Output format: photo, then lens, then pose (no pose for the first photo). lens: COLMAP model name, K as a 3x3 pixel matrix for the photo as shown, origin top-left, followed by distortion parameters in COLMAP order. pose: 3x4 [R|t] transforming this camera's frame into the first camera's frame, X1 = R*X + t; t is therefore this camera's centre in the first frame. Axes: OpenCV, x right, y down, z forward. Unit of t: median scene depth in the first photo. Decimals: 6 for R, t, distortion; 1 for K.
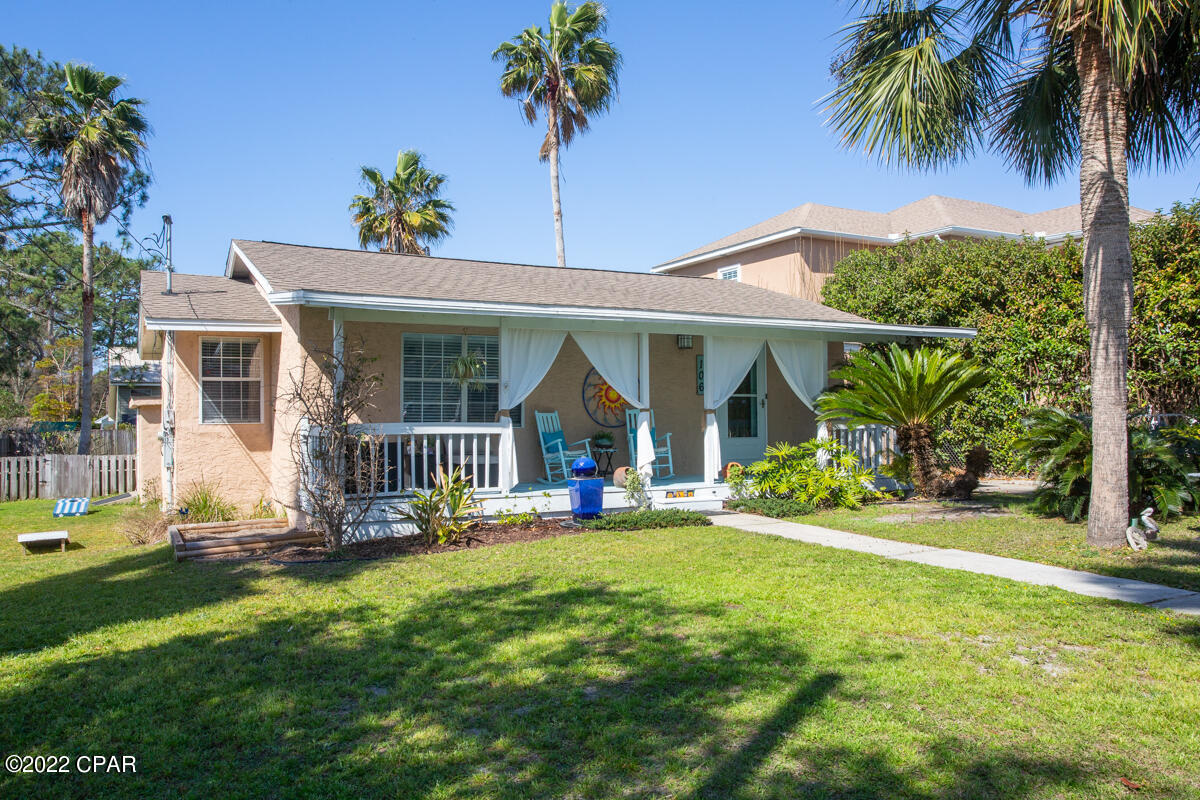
lens RADIAL K [[907.0, 0, 603.6], [0, 907.0, 395.6], [0, 0, 1]] dist [-0.005299, 0.005117]
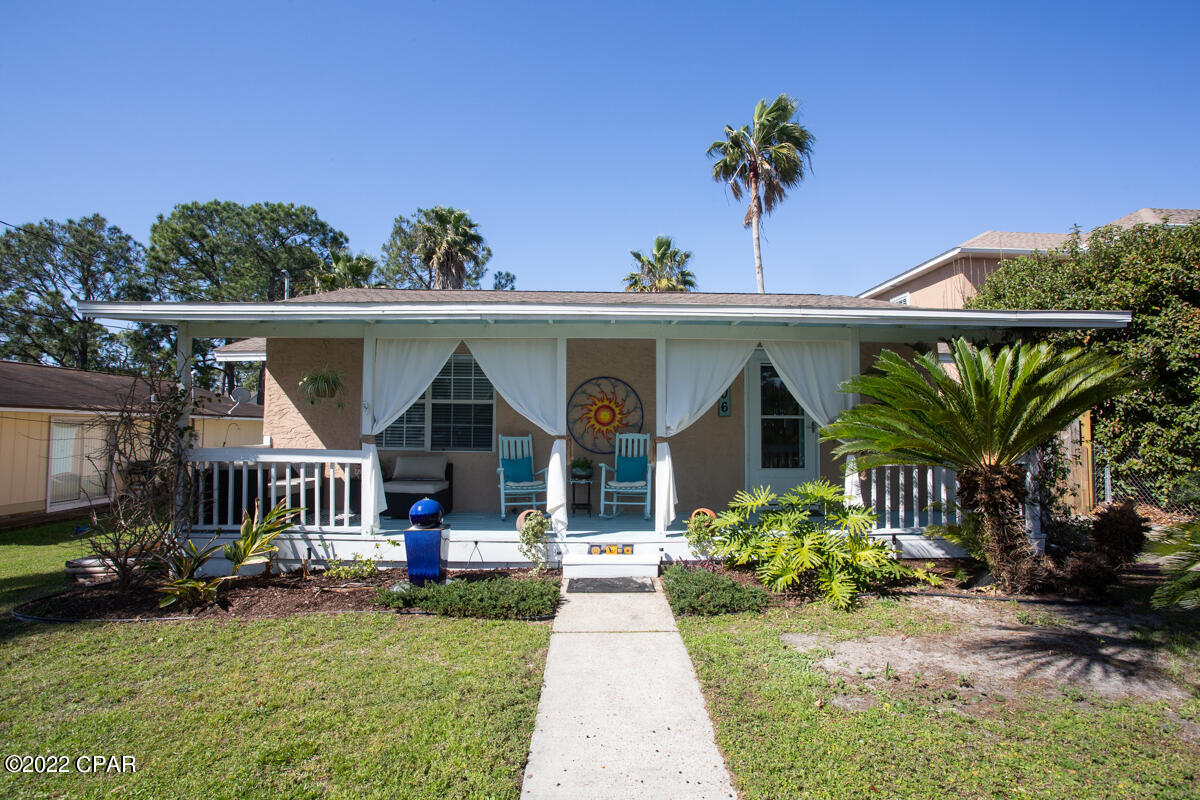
lens RADIAL K [[582.7, 0, 600.0], [0, 582.7, 400.0], [0, 0, 1]] dist [-0.068498, 0.029903]
pose [[0.894290, -0.010638, -0.447362, 0.262911], [0.000147, 0.999724, -0.023478, -0.003618], [0.447488, 0.020930, 0.894045, 0.503591]]
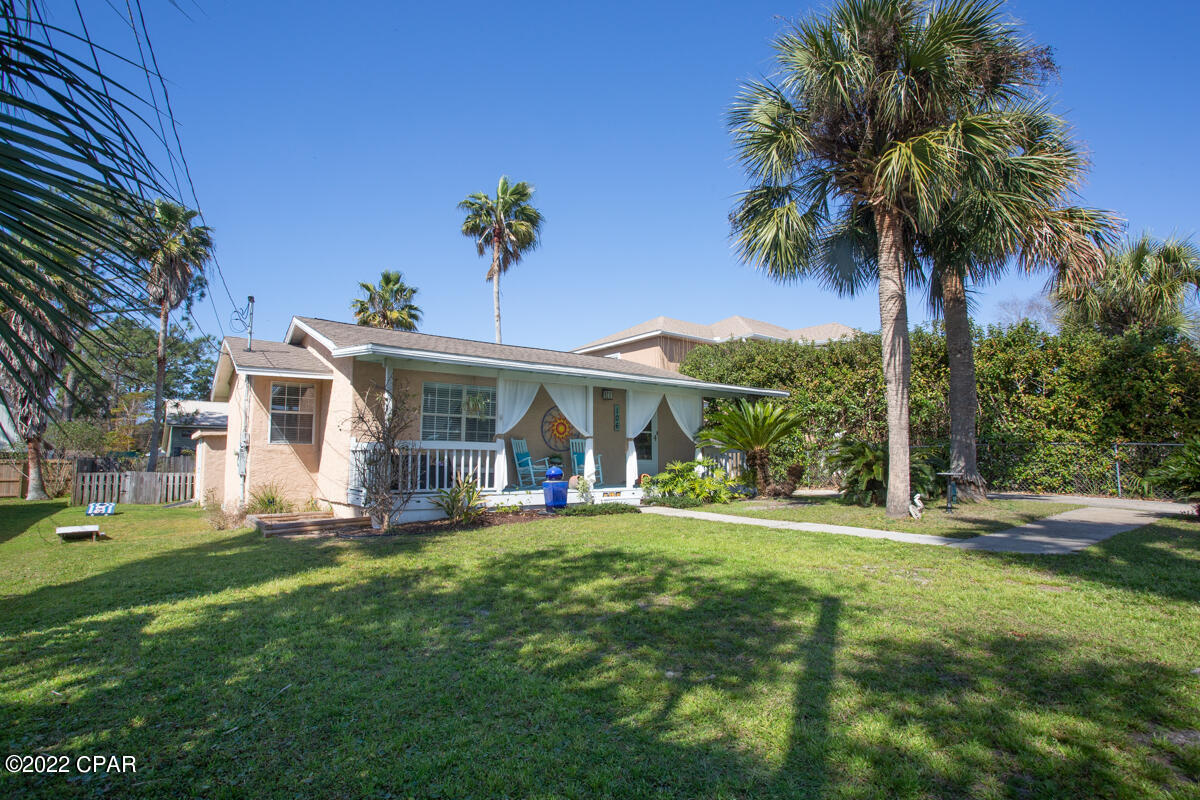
lens RADIAL K [[600.7, 0, 602.3], [0, 600.7, 399.0], [0, 0, 1]] dist [-0.075988, 0.033085]
pose [[0.987095, 0.025122, 0.158151, -0.081360], [-0.012942, 0.996902, -0.077576, 0.025882], [-0.159610, 0.074528, 0.984363, 0.020973]]
